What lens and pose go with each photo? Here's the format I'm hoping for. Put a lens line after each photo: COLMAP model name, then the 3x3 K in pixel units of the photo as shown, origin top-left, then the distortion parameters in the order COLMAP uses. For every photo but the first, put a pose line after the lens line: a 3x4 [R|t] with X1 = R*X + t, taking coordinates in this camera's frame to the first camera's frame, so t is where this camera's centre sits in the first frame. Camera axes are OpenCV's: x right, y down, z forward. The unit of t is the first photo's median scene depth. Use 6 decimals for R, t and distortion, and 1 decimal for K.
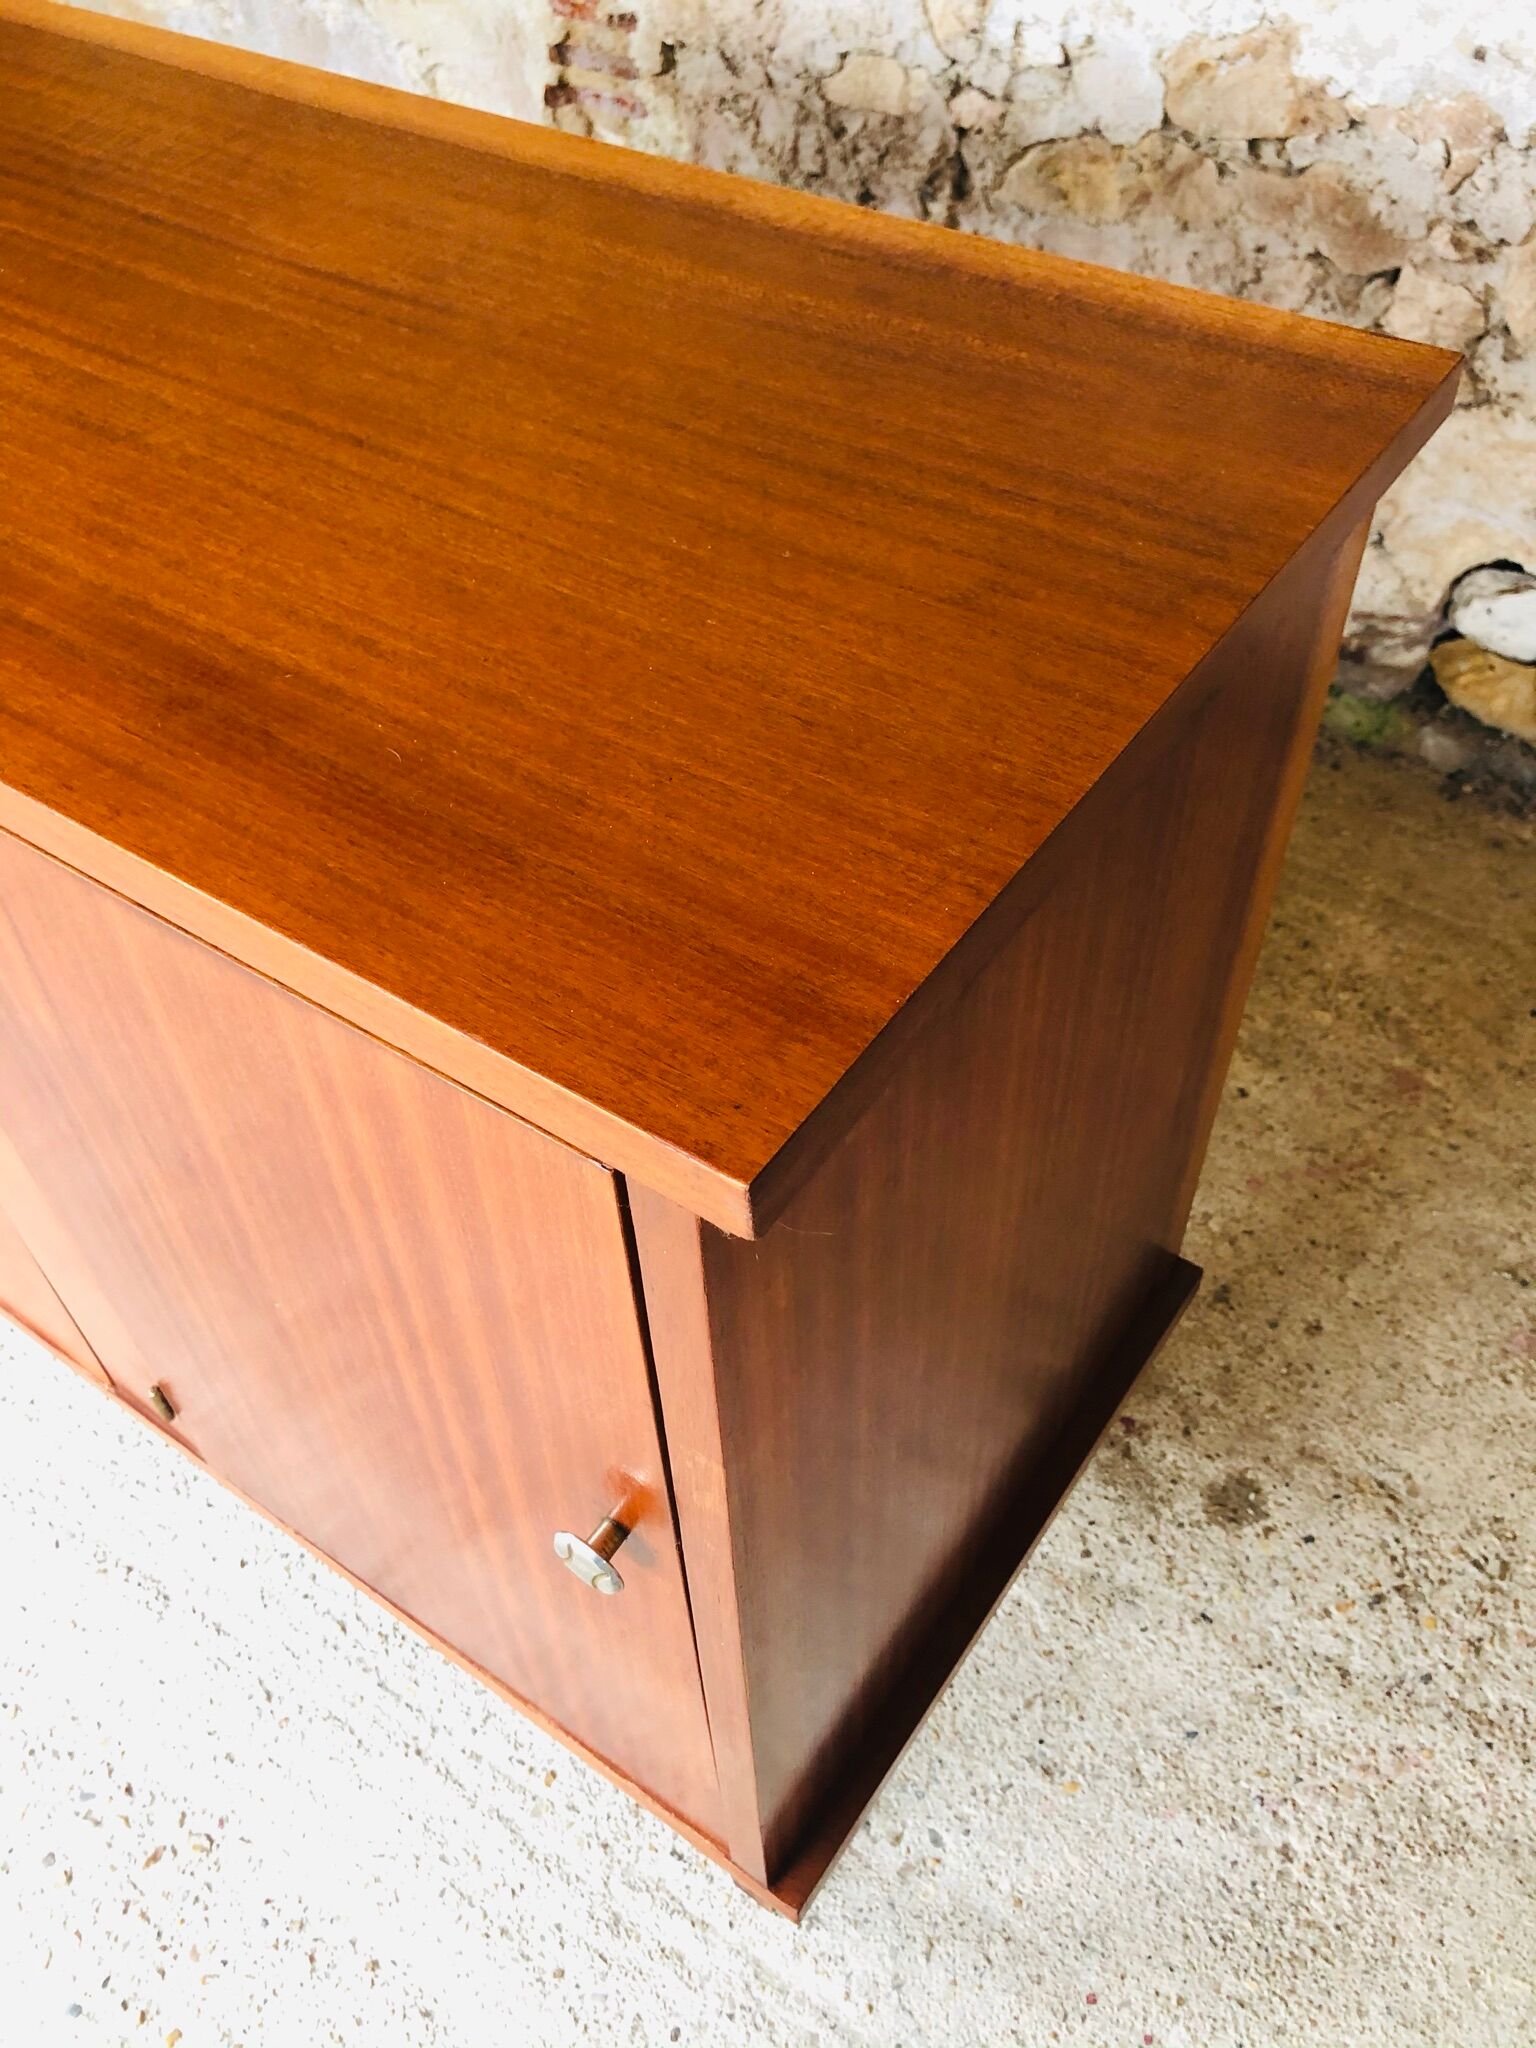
lens RADIAL K [[1671.5, 0, 784.4], [0, 1671.5, 1033.5], [0, 0, 1]] dist [0.002839, -0.003493]
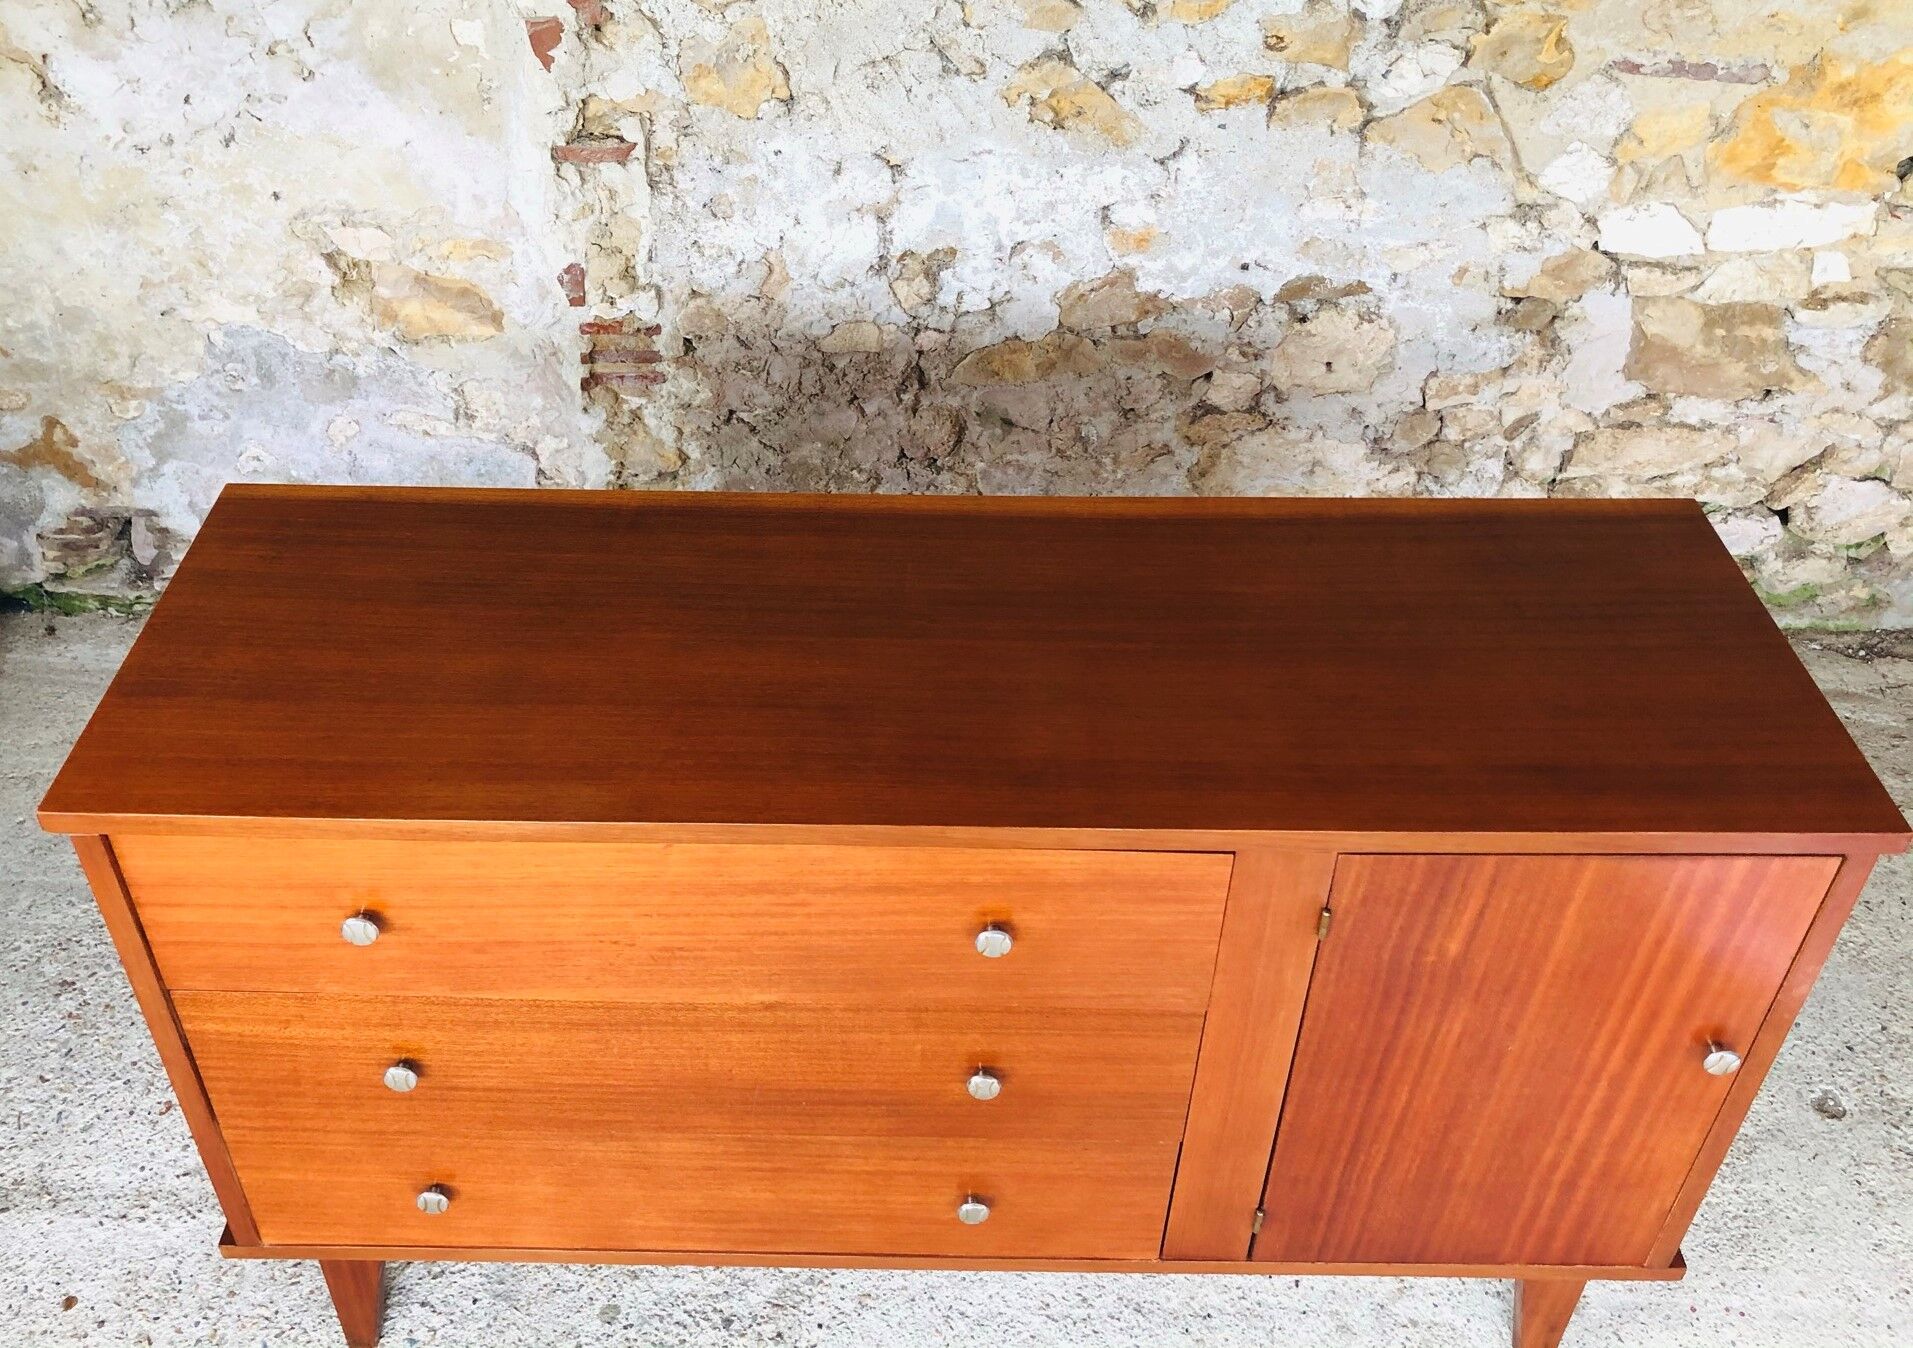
lens RADIAL K [[1669.7, 0, 898.7], [0, 1669.7, 566.2], [0, 0, 1]] dist [-0.008158, 0.022617]
pose [[0.820770, -0.307269, 0.481584, -1.038874], [0.404175, 0.908112, -0.109430, -0.279192], [-0.403708, 0.284460, 0.869542, -0.419304]]
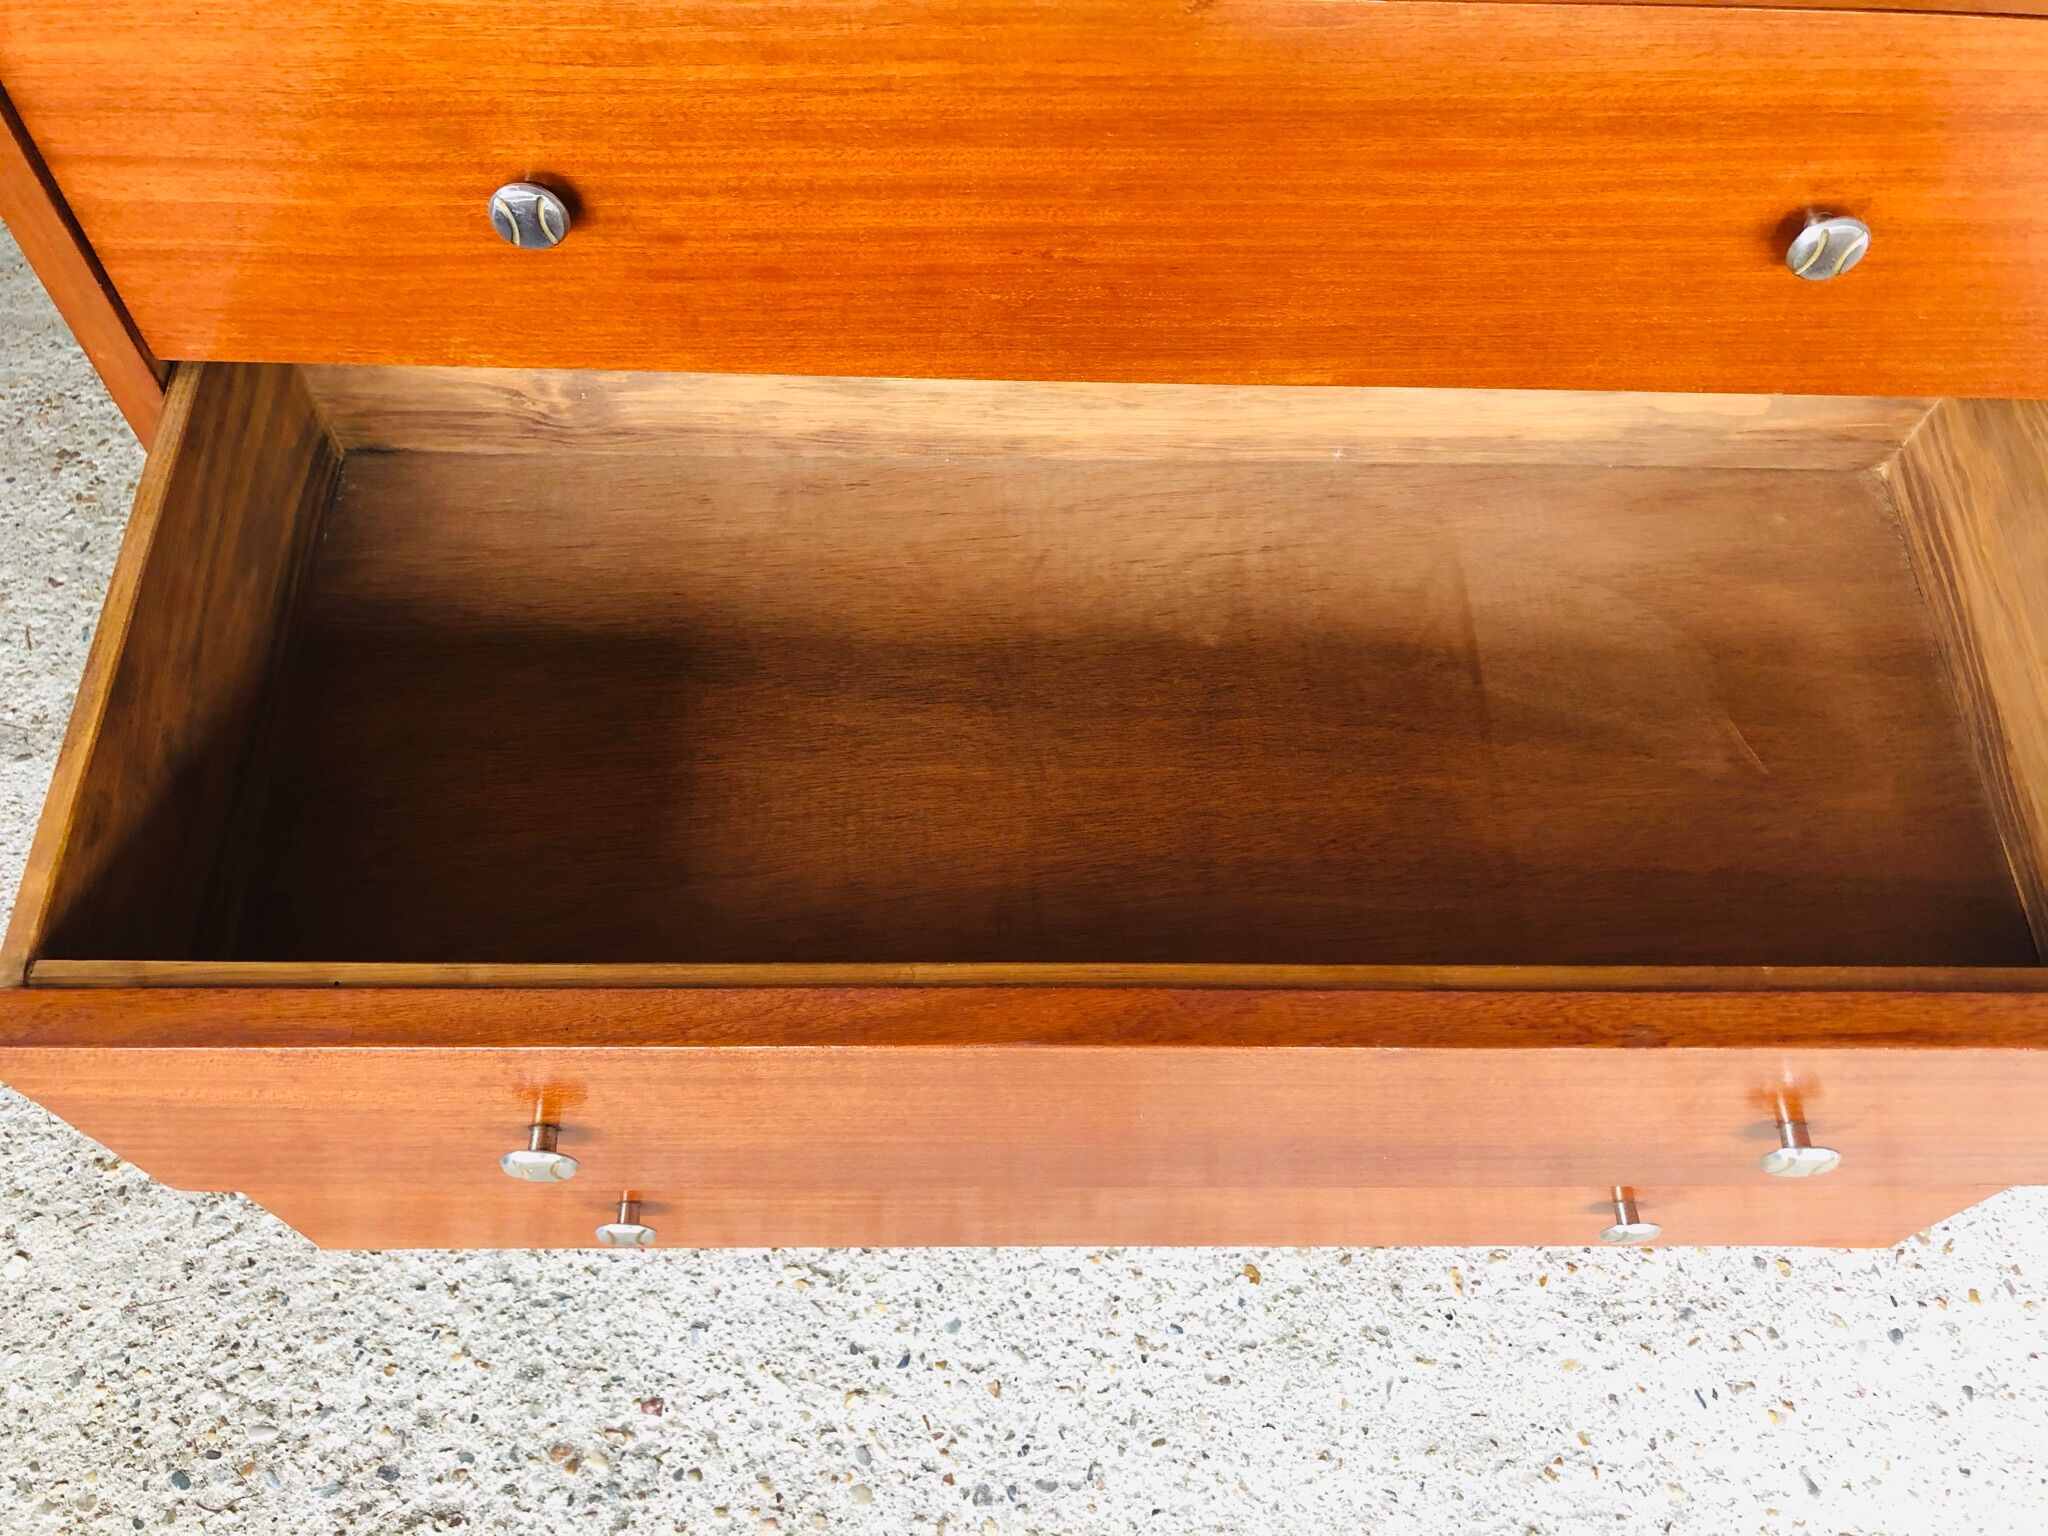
lens RADIAL K [[1671.5, 0, 1019.6], [0, 1671.5, 761.6], [0, 0, 1]] dist [0.002839, -0.003493]
pose [[0.812261, -0.465468, 0.351528, -1.013110], [0.403059, 0.883530, 0.238574, -0.233948], [-0.421635, -0.052098, 0.905268, 0.227413]]
